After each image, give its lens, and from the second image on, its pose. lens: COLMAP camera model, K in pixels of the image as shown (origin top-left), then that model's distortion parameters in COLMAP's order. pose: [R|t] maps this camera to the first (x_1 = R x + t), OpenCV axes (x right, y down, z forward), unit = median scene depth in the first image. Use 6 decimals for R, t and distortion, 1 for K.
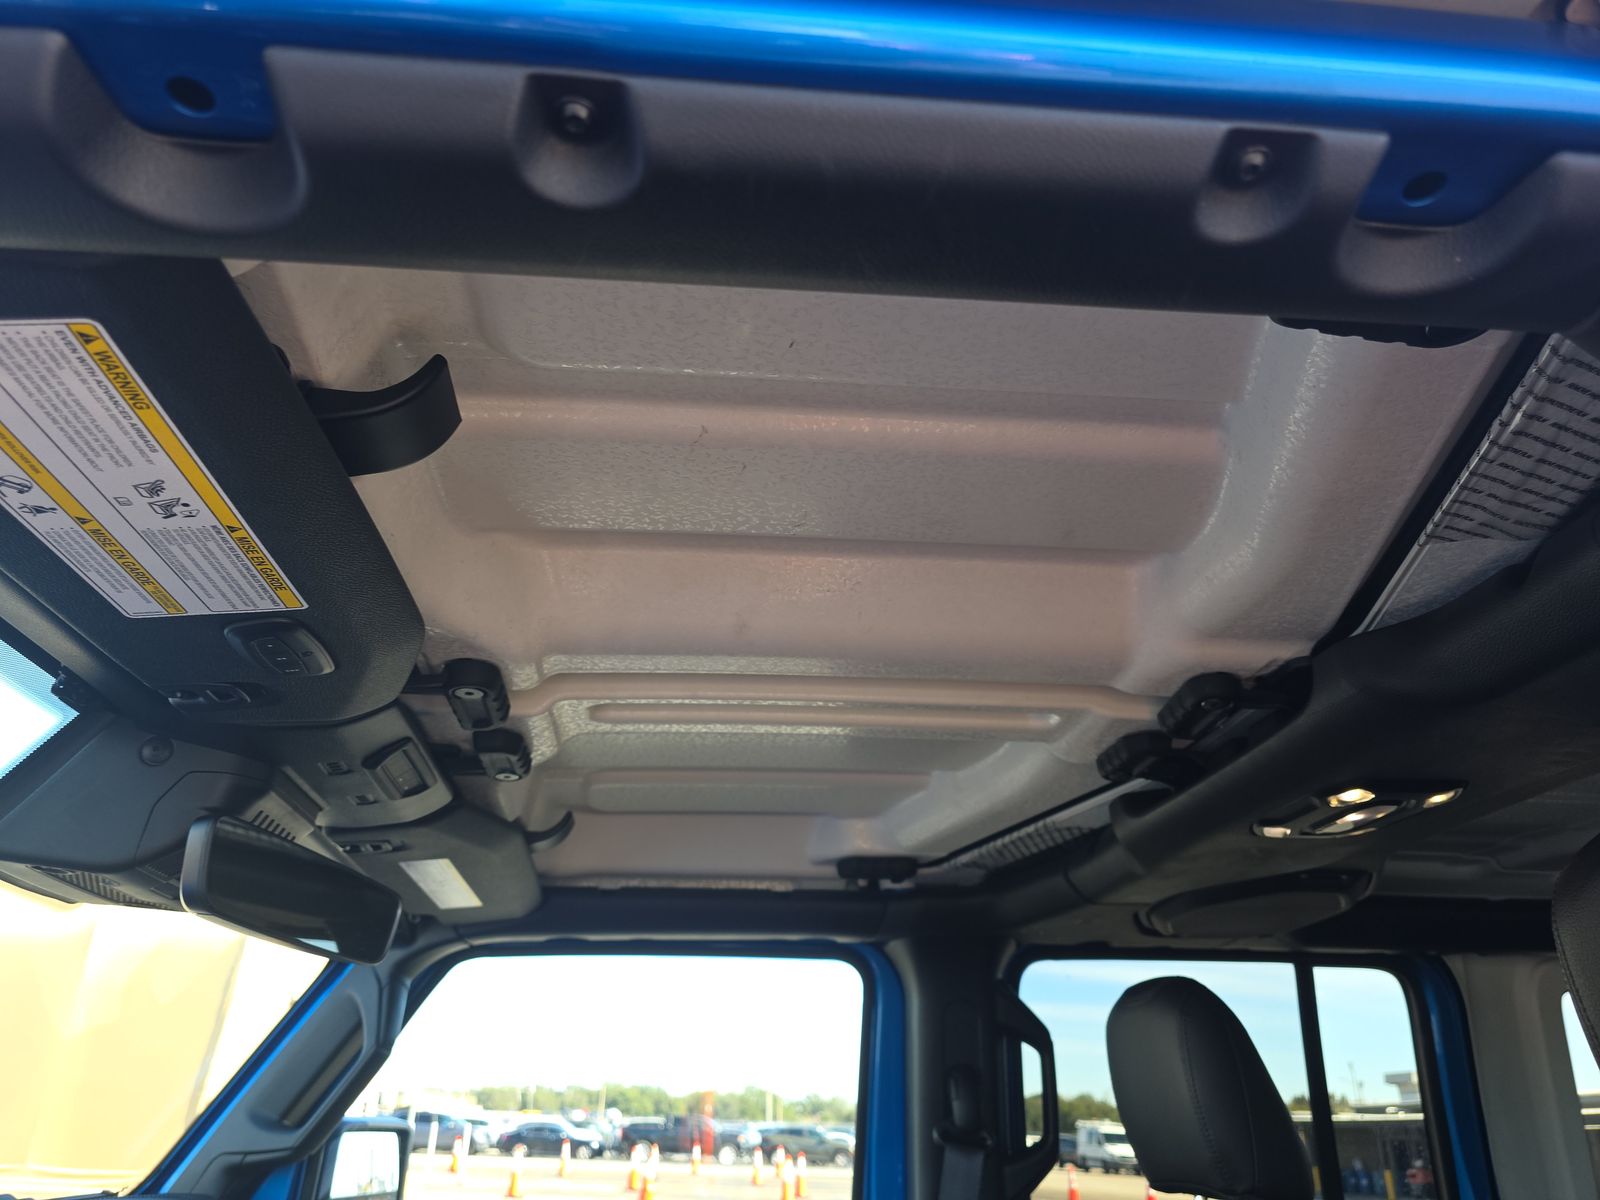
lens RADIAL K [[1137.8, 0, 800.0], [0, 1137.8, 600.0], [0, 0, 1]] dist [0.022012, -0.005926]
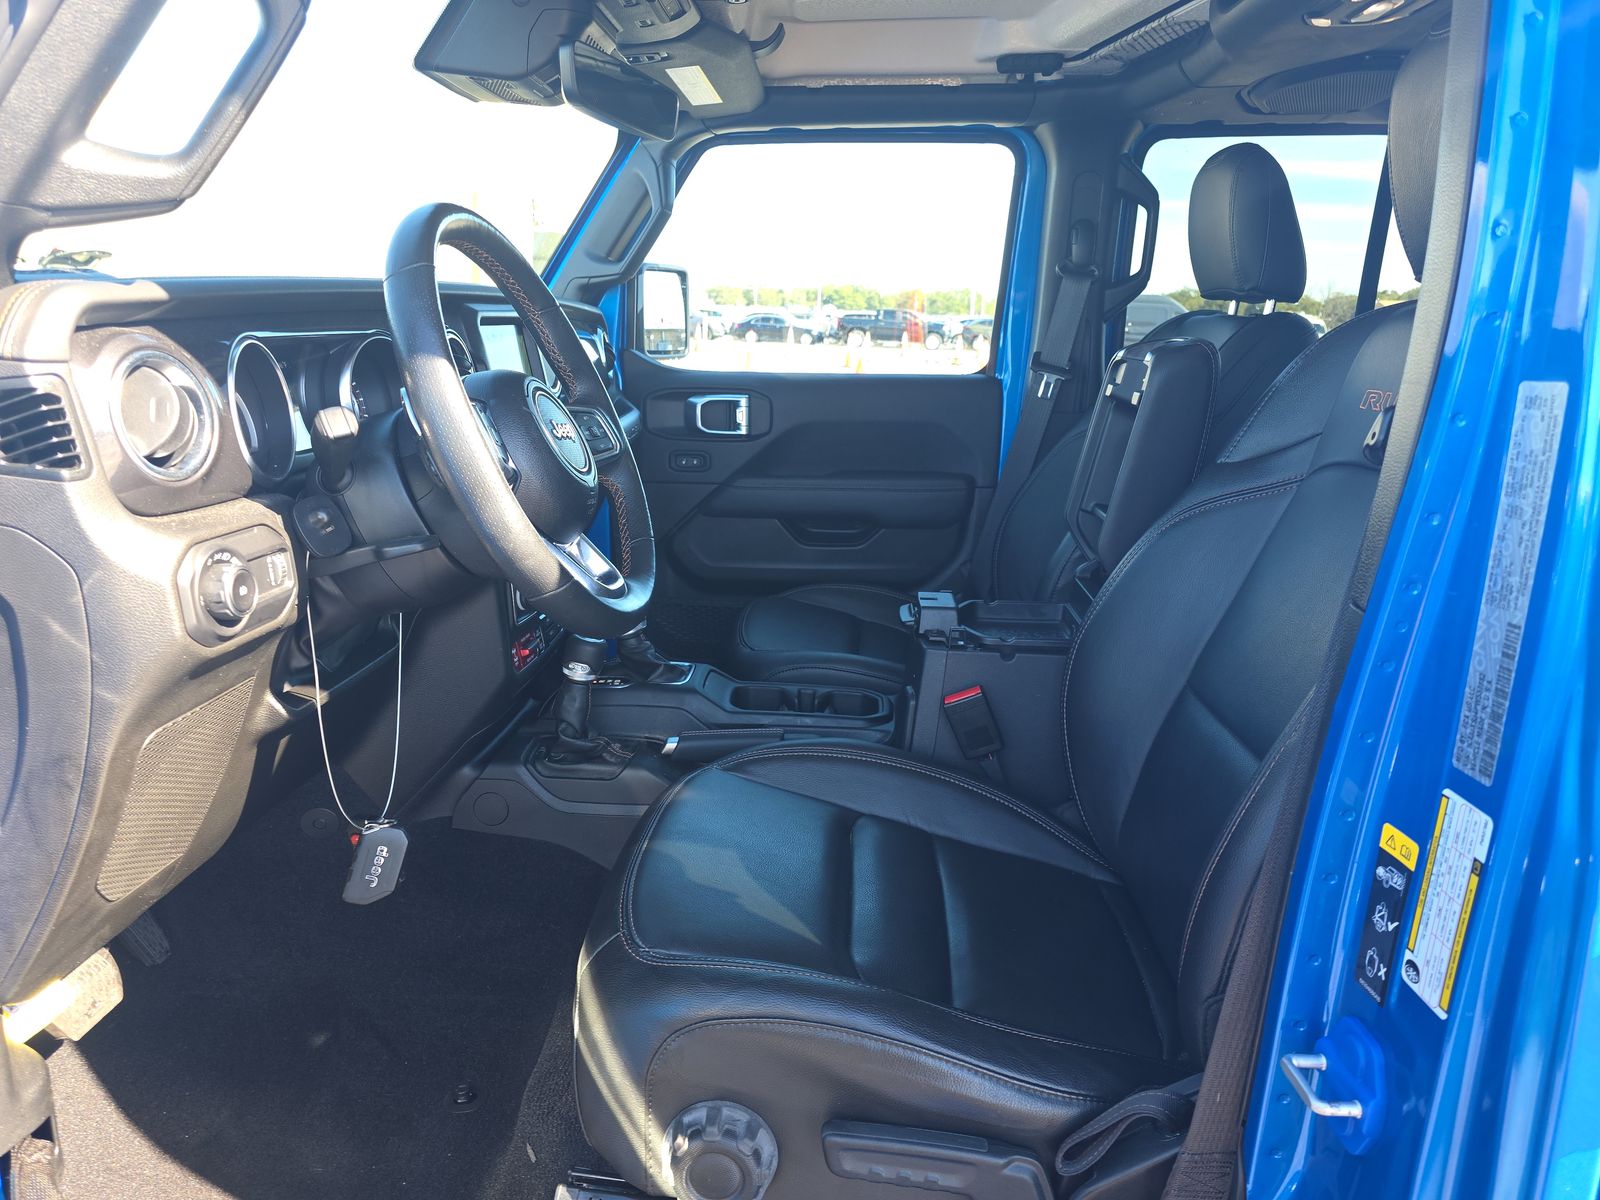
lens RADIAL K [[1137.8, 0, 800.0], [0, 1137.8, 600.0], [0, 0, 1]] dist [0.022012, -0.005926]
pose [[0.984916, 0.048012, -0.166240, 0.057352], [0.065195, 0.786967, 0.613541, -0.081743], [0.160282, -0.615124, 0.771966, -0.346257]]
